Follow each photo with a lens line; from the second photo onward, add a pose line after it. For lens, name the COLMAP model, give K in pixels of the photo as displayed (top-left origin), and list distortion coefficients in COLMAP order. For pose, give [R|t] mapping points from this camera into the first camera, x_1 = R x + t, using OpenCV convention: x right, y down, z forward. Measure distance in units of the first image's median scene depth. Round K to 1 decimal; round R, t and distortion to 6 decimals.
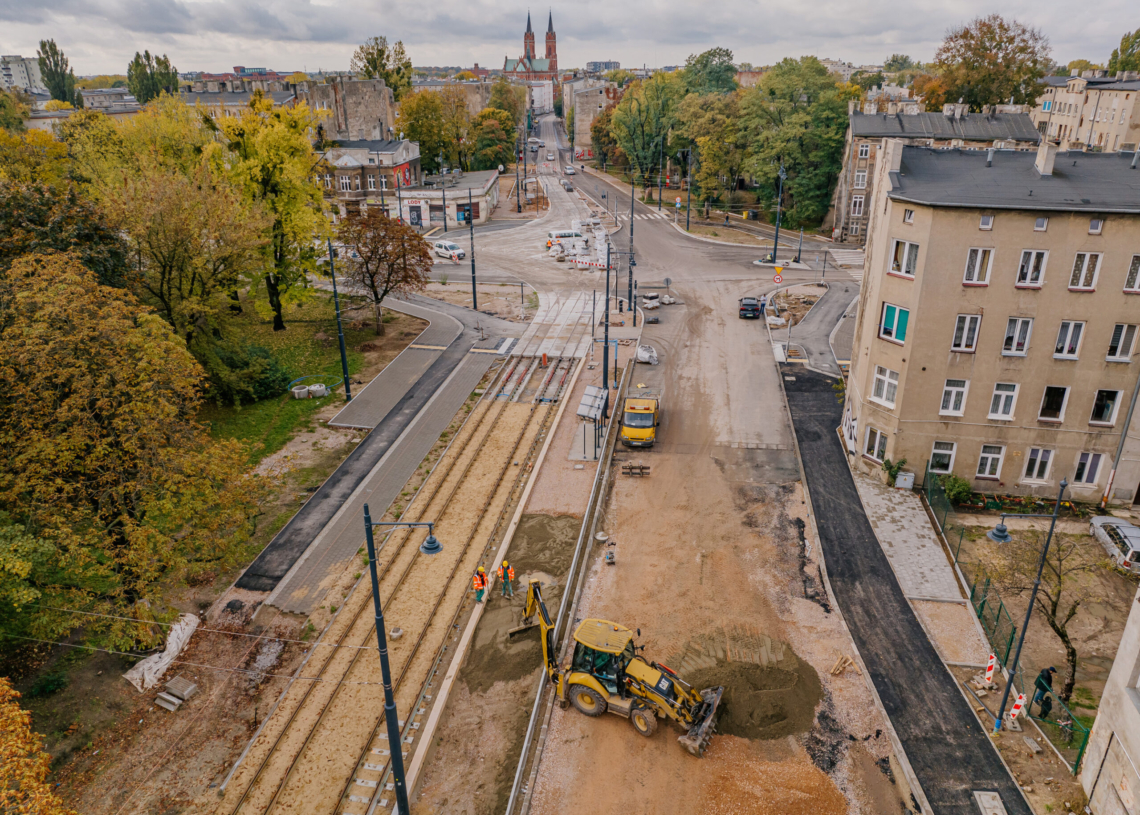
lens RADIAL K [[807.4, 0, 570.0], [0, 807.4, 407.5], [0, 0, 1]] dist [-0.042691, 0.019023]
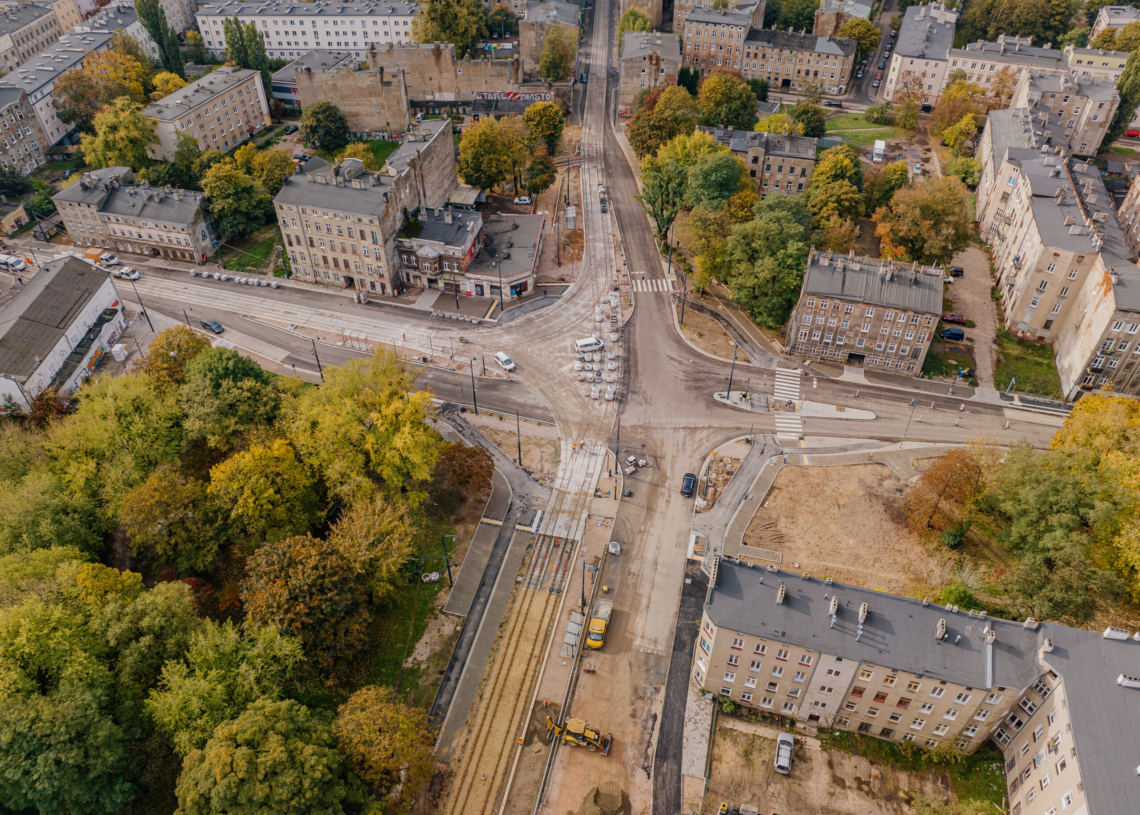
lens RADIAL K [[807.4, 0, 570.0], [0, 807.4, 407.5], [0, 0, 1]] dist [-0.042691, 0.019023]
pose [[0.996822, 0.060871, -0.051394, 0.068288], [-0.041046, 0.945328, 0.323528, -0.901445], [0.068277, -0.320390, 0.944822, -0.568371]]
